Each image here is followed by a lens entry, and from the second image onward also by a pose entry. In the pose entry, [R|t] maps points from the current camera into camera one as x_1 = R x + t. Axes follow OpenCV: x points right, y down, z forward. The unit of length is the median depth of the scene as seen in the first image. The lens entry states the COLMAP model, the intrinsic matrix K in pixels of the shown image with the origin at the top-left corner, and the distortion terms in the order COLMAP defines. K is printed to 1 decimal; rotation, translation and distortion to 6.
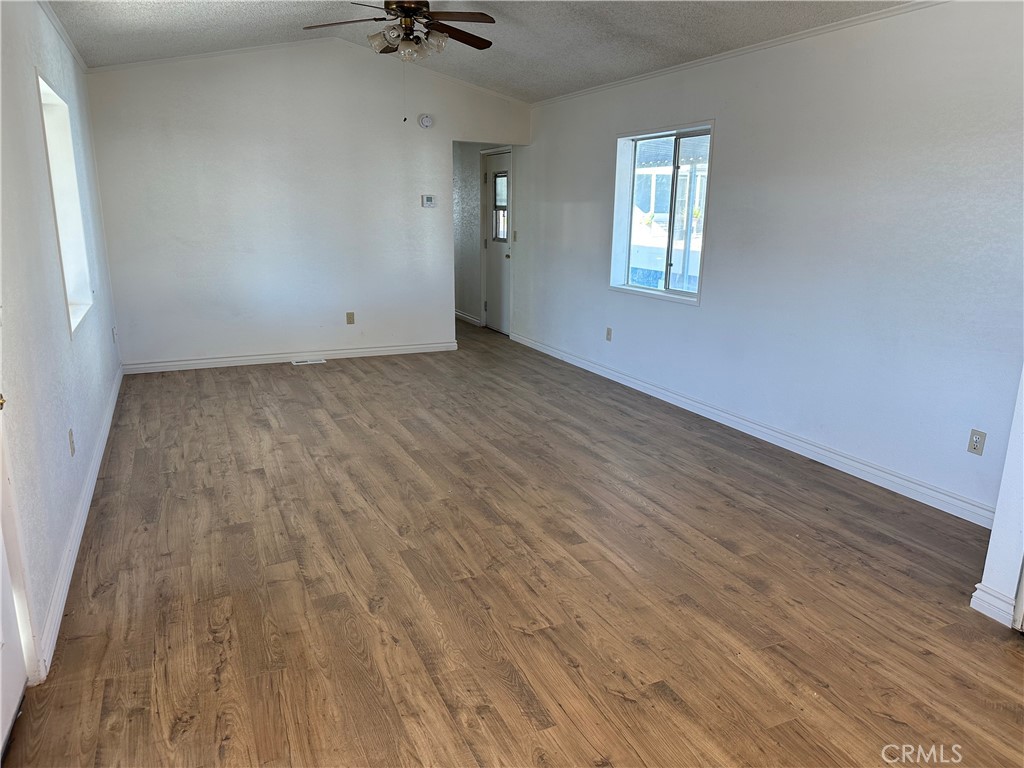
lens RADIAL K [[713.0, 0, 512.0], [0, 713.0, 384.0], [0, 0, 1]] dist [0.143784, -0.235973]
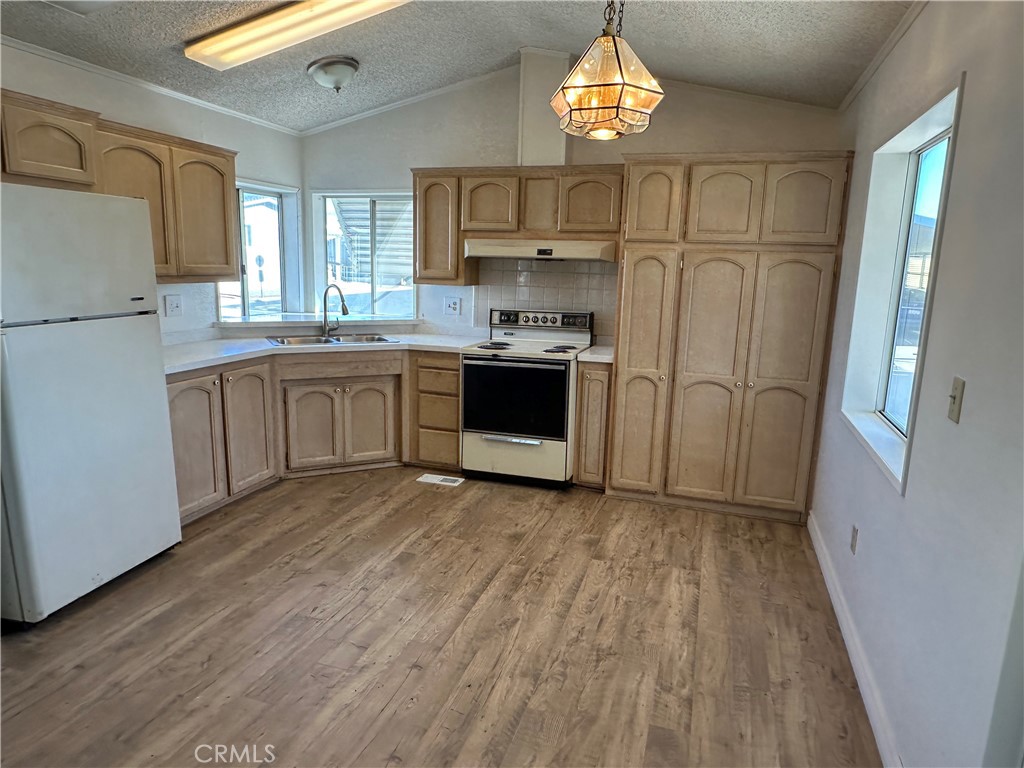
lens RADIAL K [[653.7, 0, 506.3], [0, 653.7, 392.1], [0, 0, 1]] dist [-0.005306, -0.000512]
pose [[-0.733614, -0.163353, 0.659641, -0.263601], [0.126839, 0.920708, 0.369066, -0.159711], [-0.667624, 0.354420, -0.654725, 0.622064]]
